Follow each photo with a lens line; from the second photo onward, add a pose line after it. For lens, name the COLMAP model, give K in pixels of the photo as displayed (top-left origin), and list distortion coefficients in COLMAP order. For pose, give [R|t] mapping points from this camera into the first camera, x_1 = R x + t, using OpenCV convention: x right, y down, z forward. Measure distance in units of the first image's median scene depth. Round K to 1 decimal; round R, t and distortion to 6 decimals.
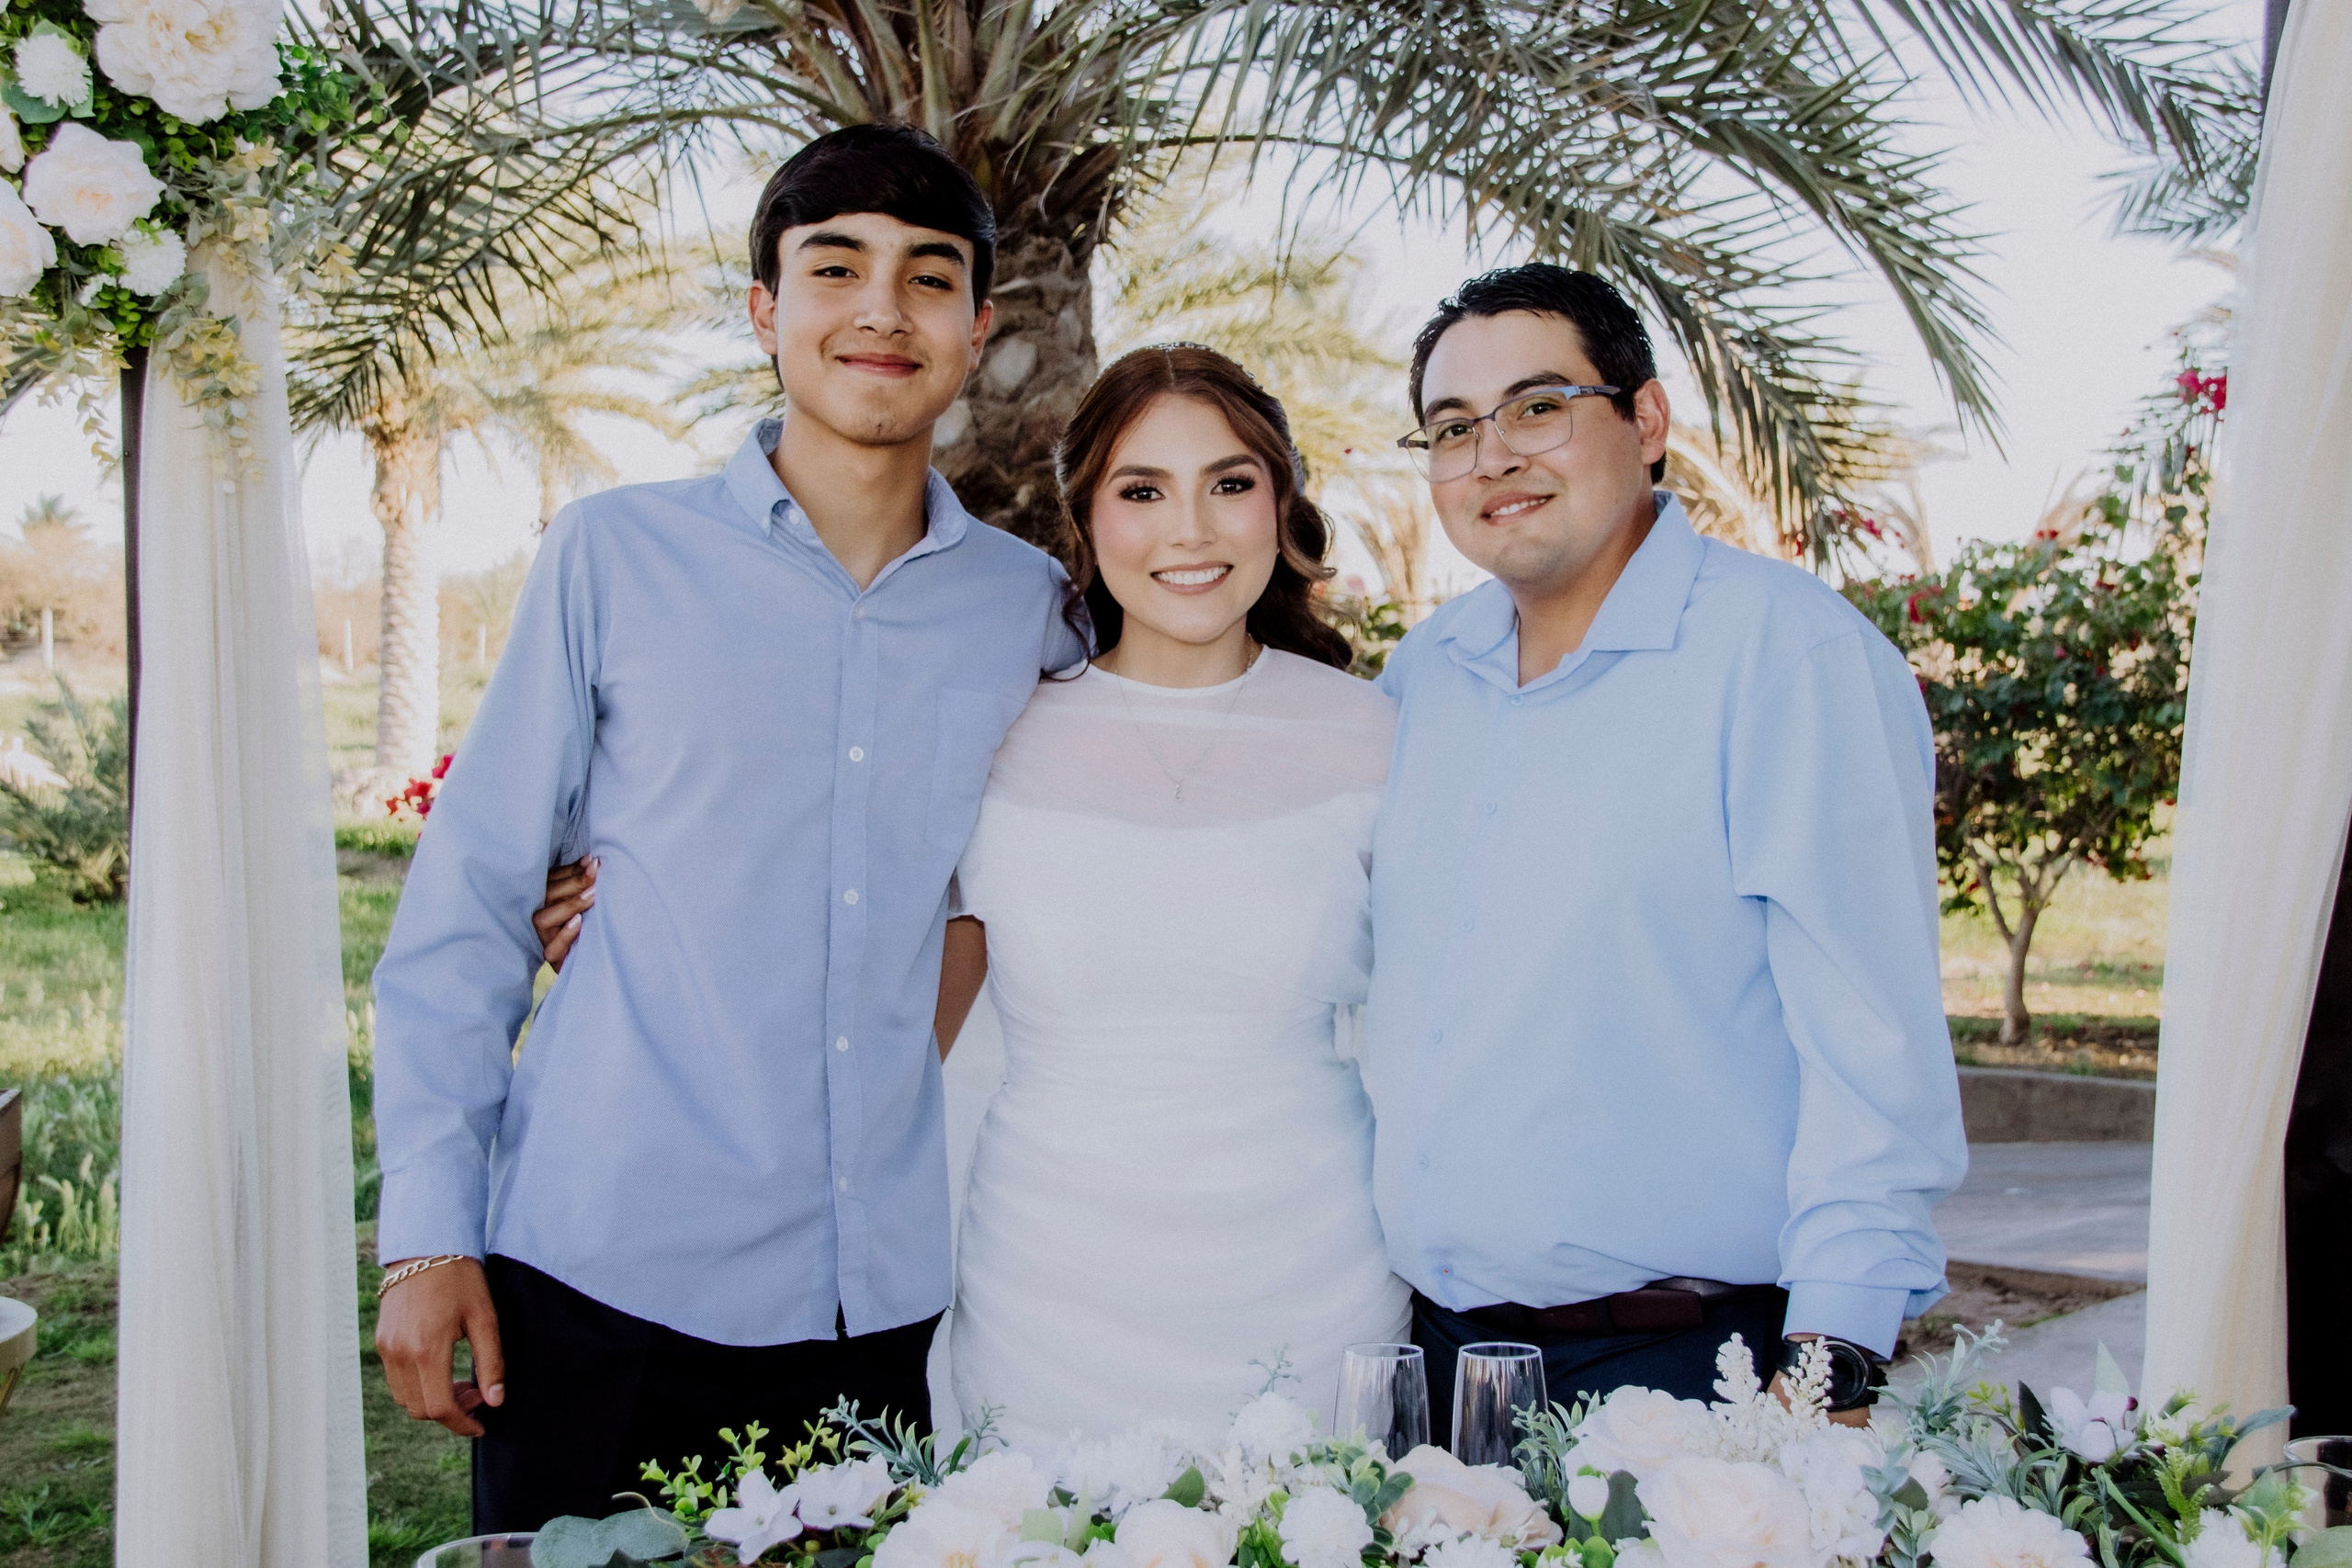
lens RADIAL K [[3722.2, 0, 1074.3], [0, 3722.2, 785.0], [0, 0, 1]] dist [0.186054, 0.182263]
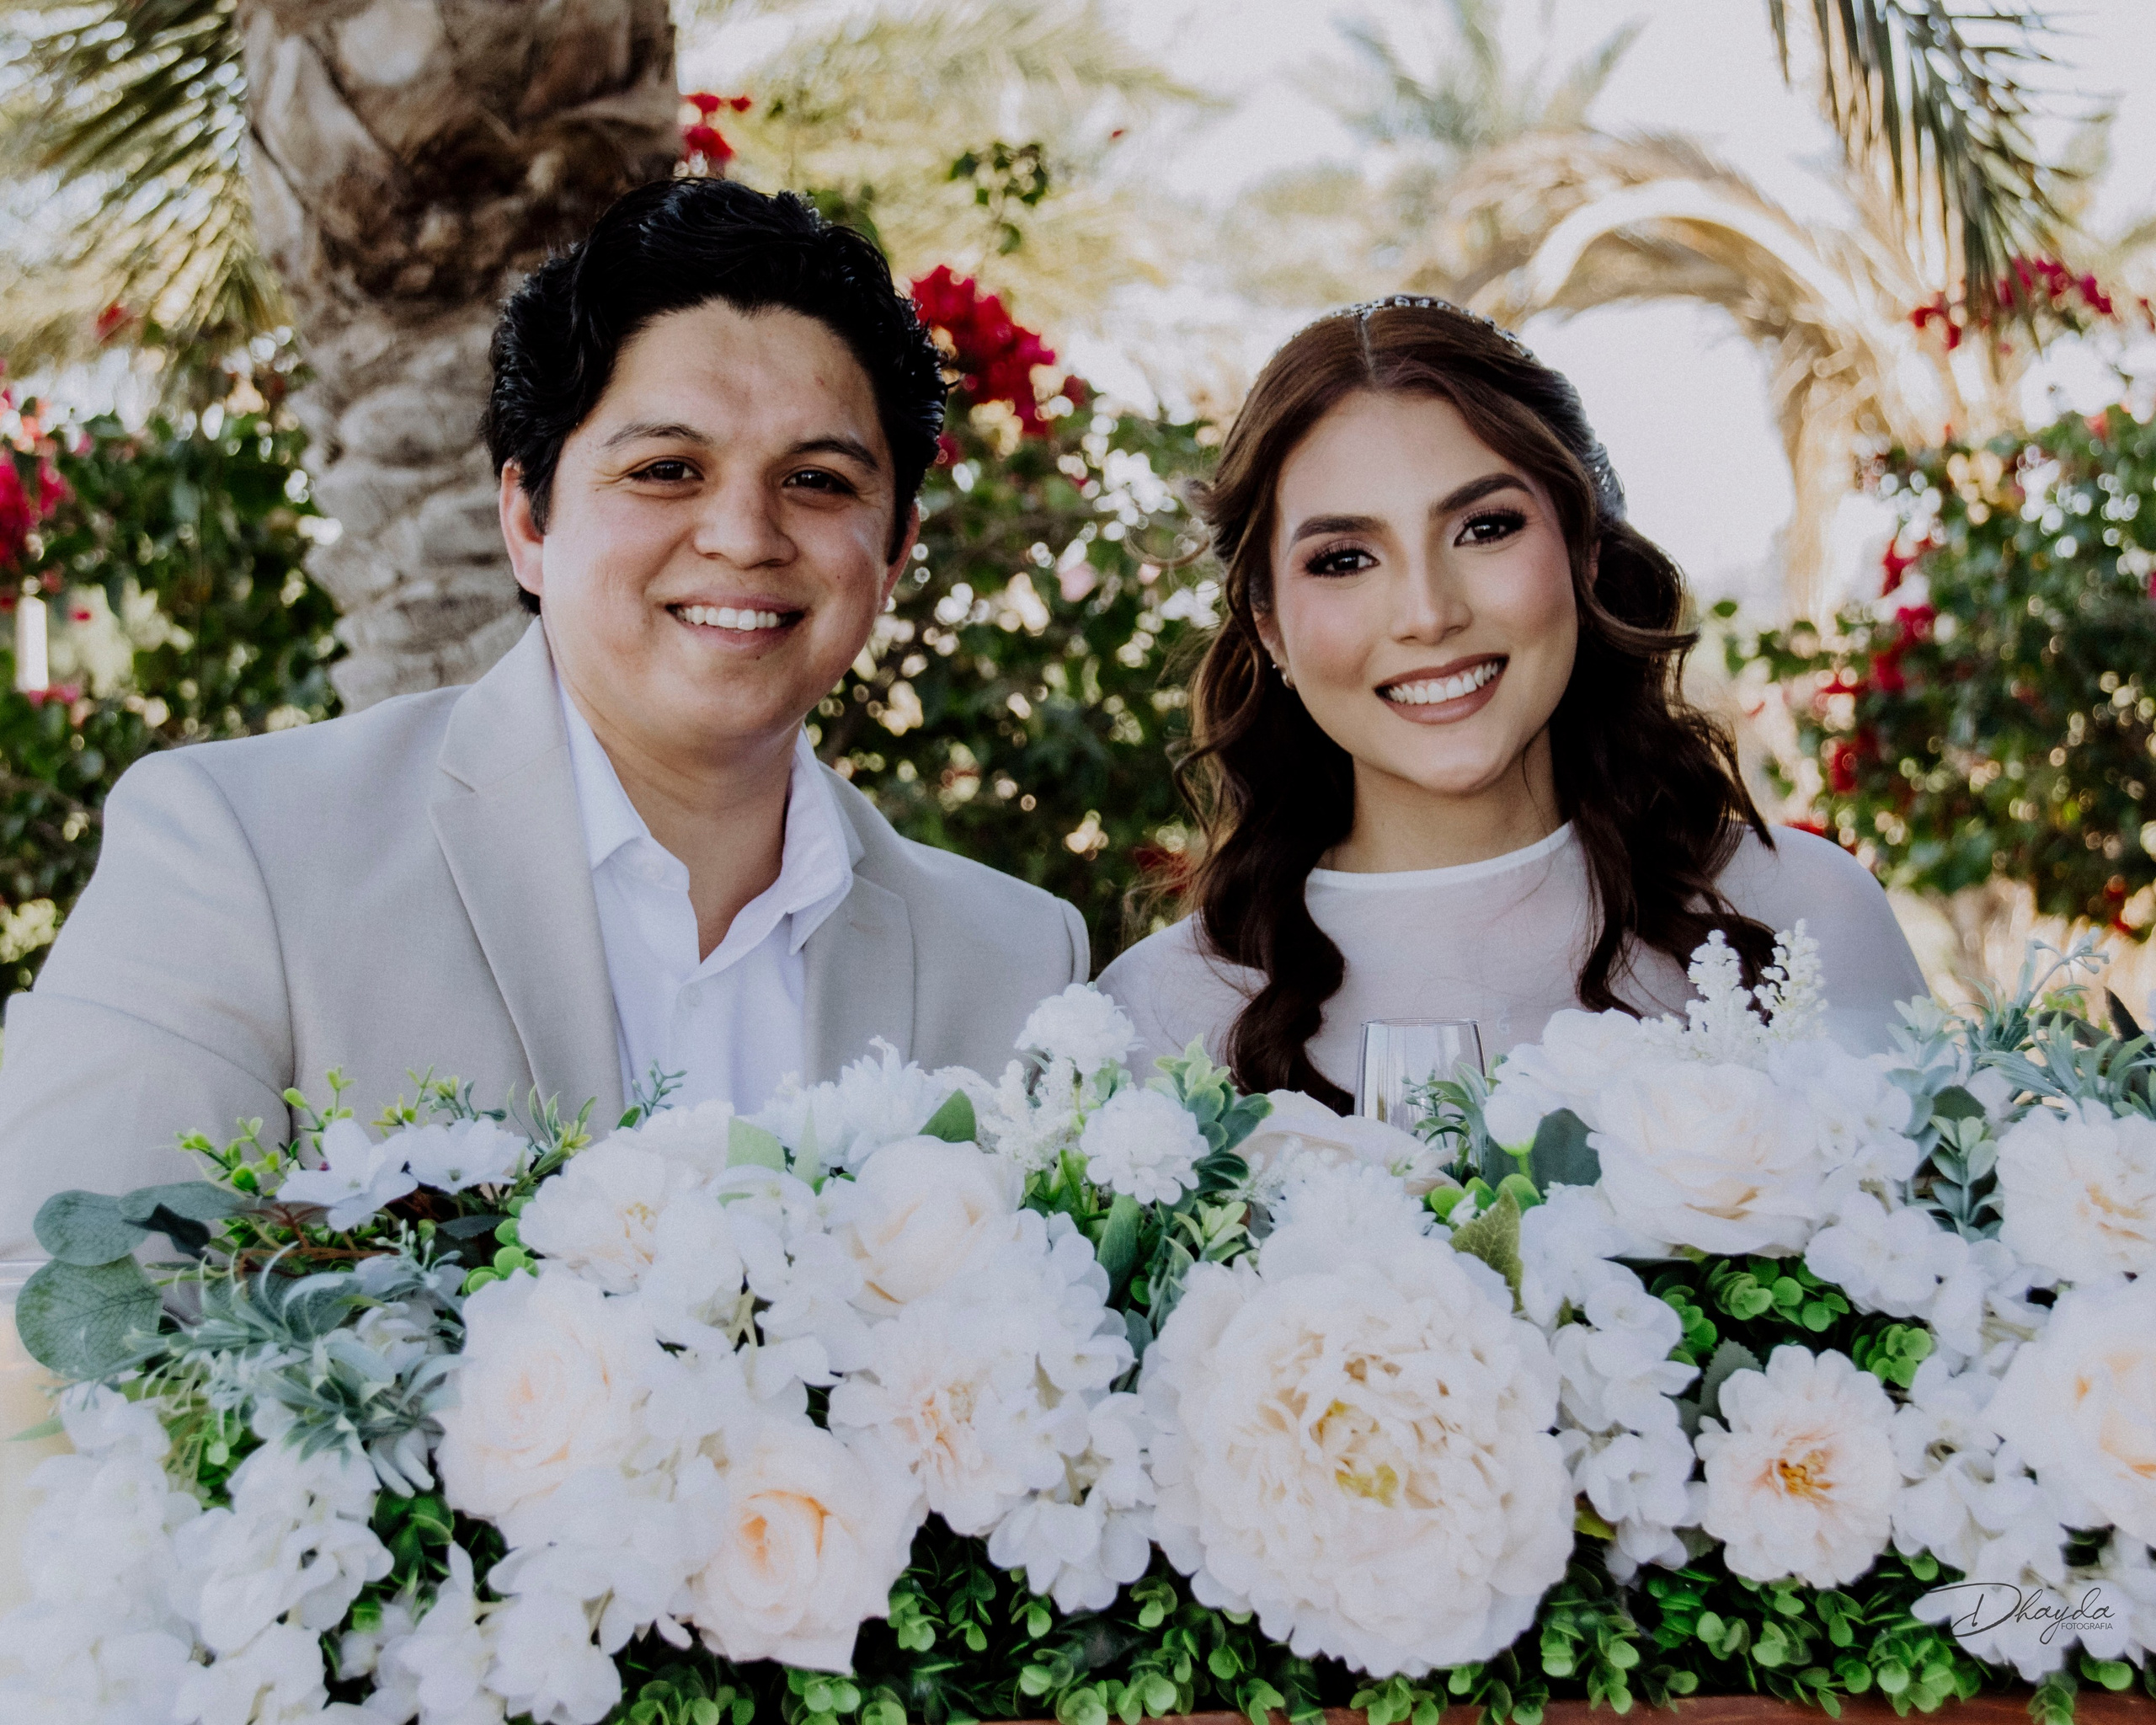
lens RADIAL K [[7316.1, 0, 981.0], [0, 7316.1, 869.7], [0, 0, 1]] dist [0.665262, 2.784180]
pose [[0.998087, -0.032947, 0.052308, -0.009177], [0.033526, 0.999386, -0.010225, 0.039052], [-0.051939, 0.011959, 0.998579, -0.100922]]
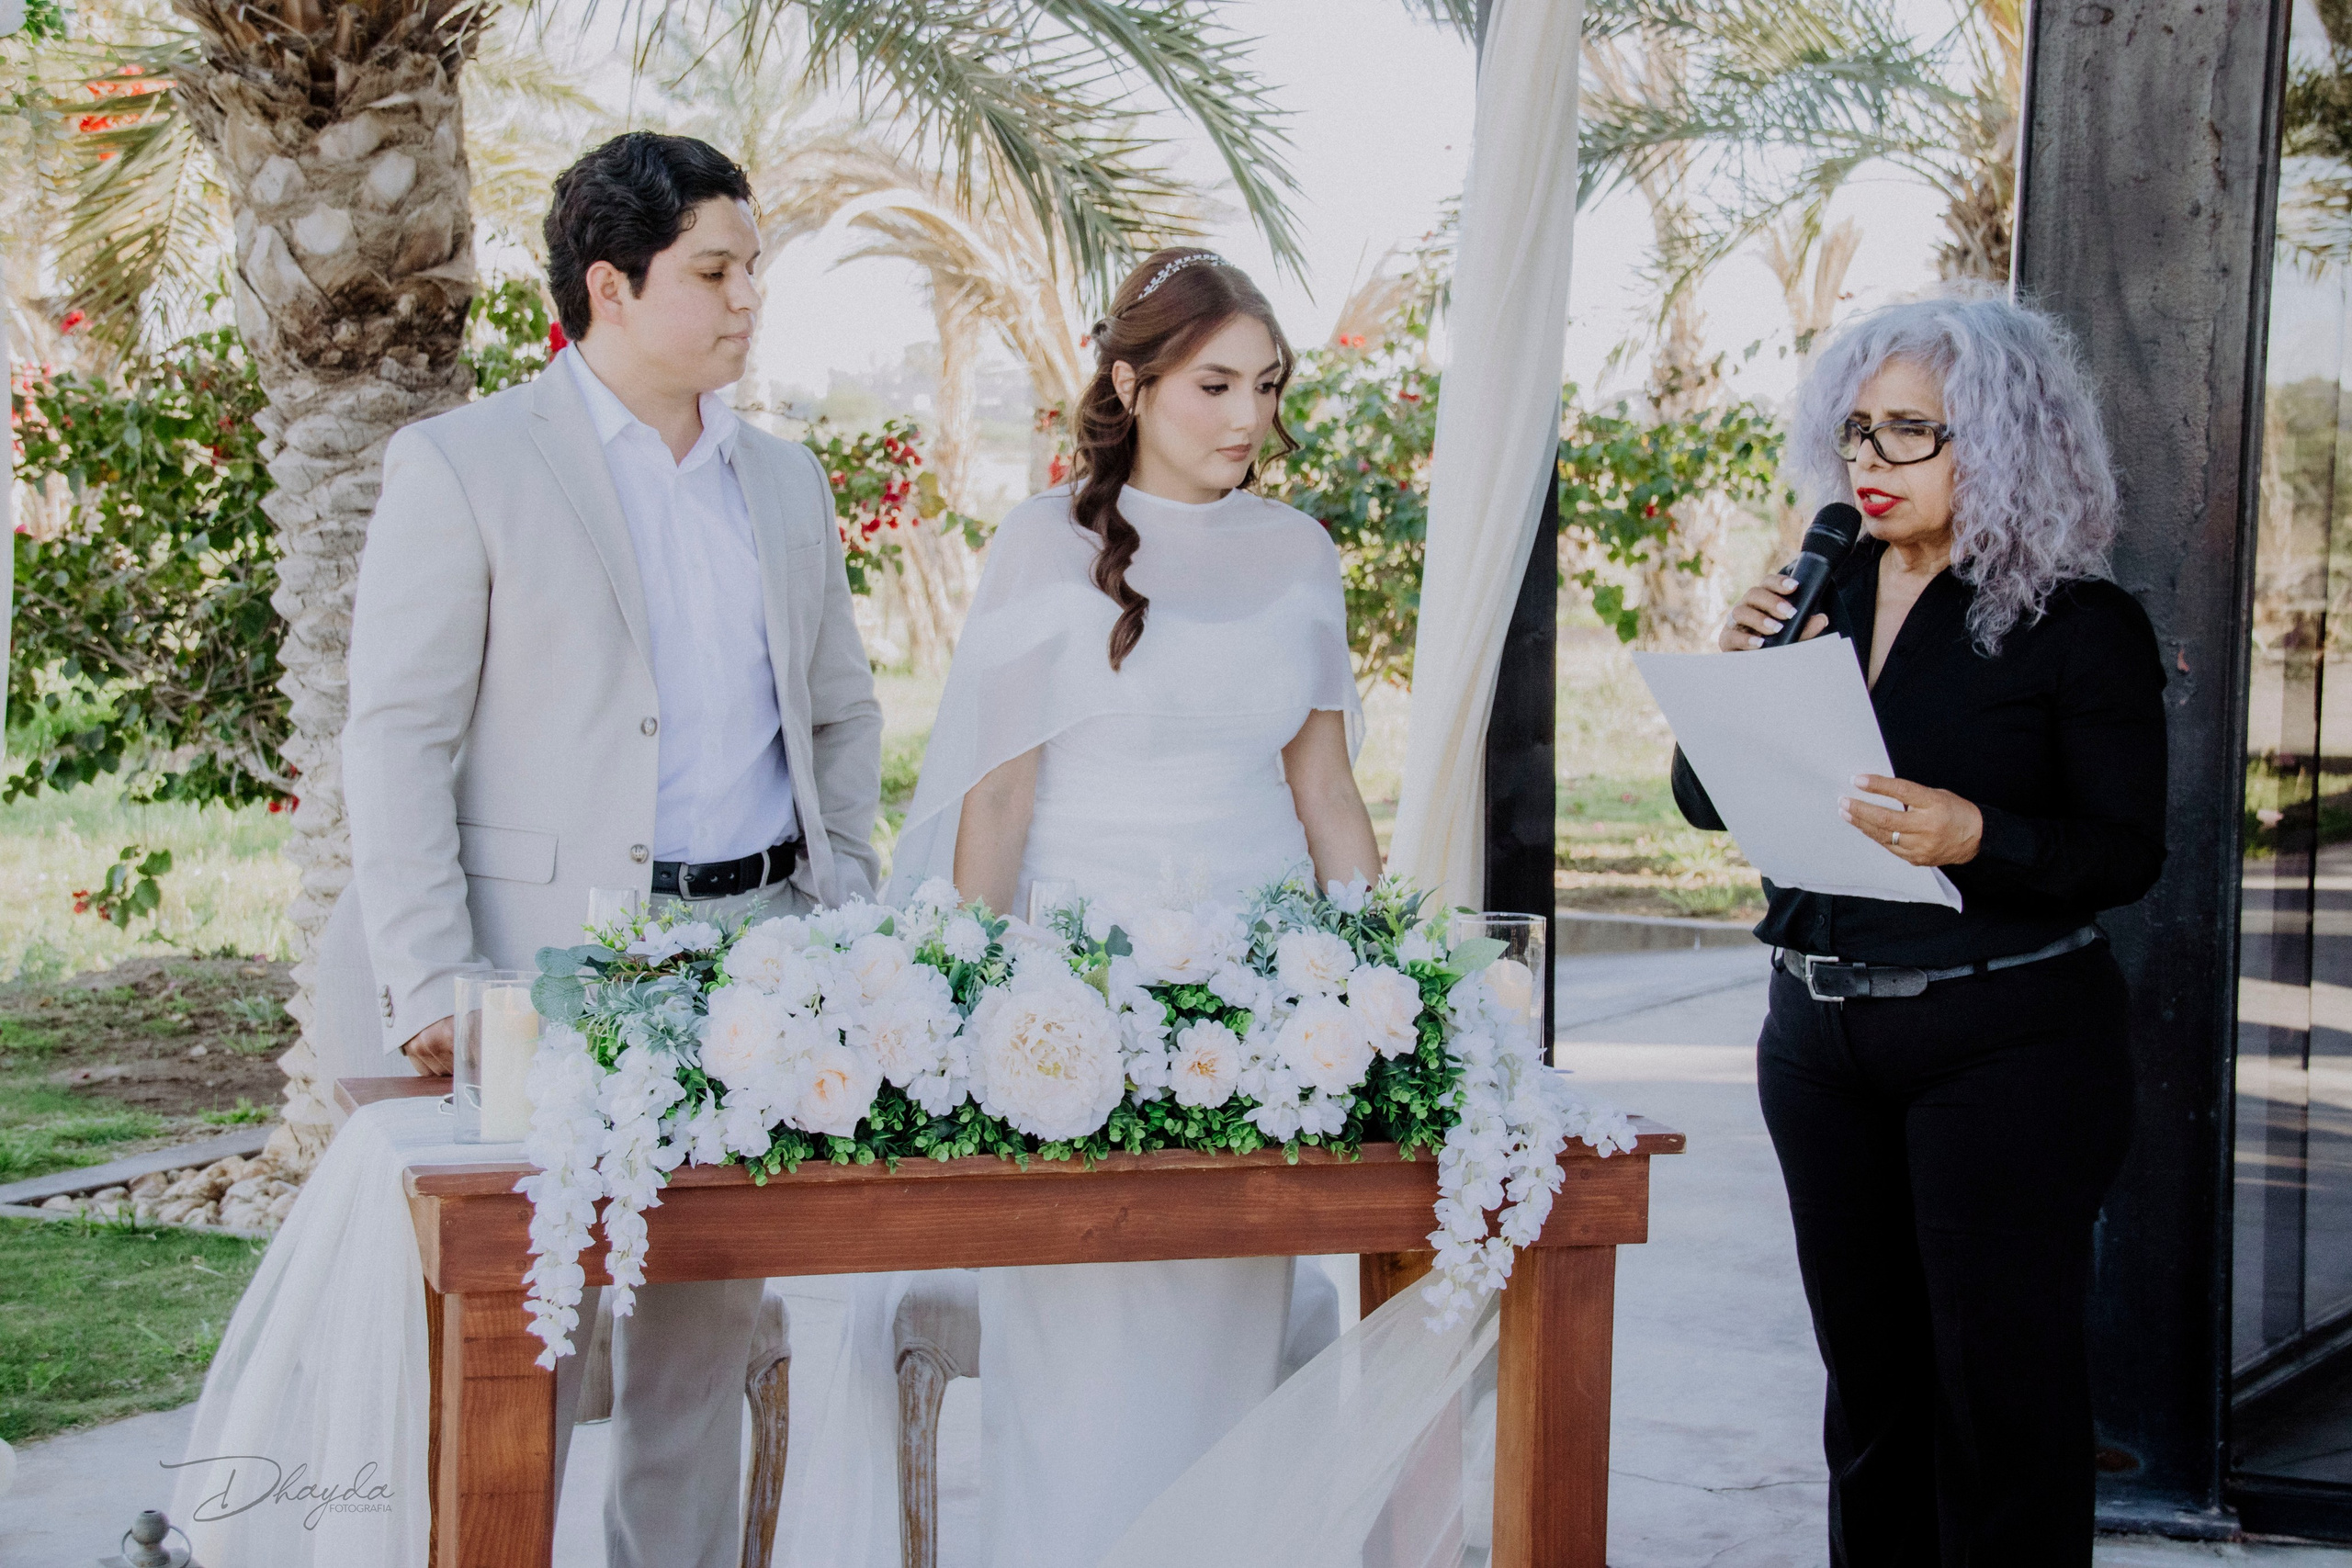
lens RADIAL K [[4614.7, 0, 1260.8], [0, 4614.7, 819.4], [0, 0, 1]] dist [0.220714, 0.716998]
pose [[0.973211, -0.008033, 0.229775, -0.079973], [-0.001967, 0.999062, 0.043258, 0.008849], [-0.229907, -0.042551, 0.972282, -0.320338]]
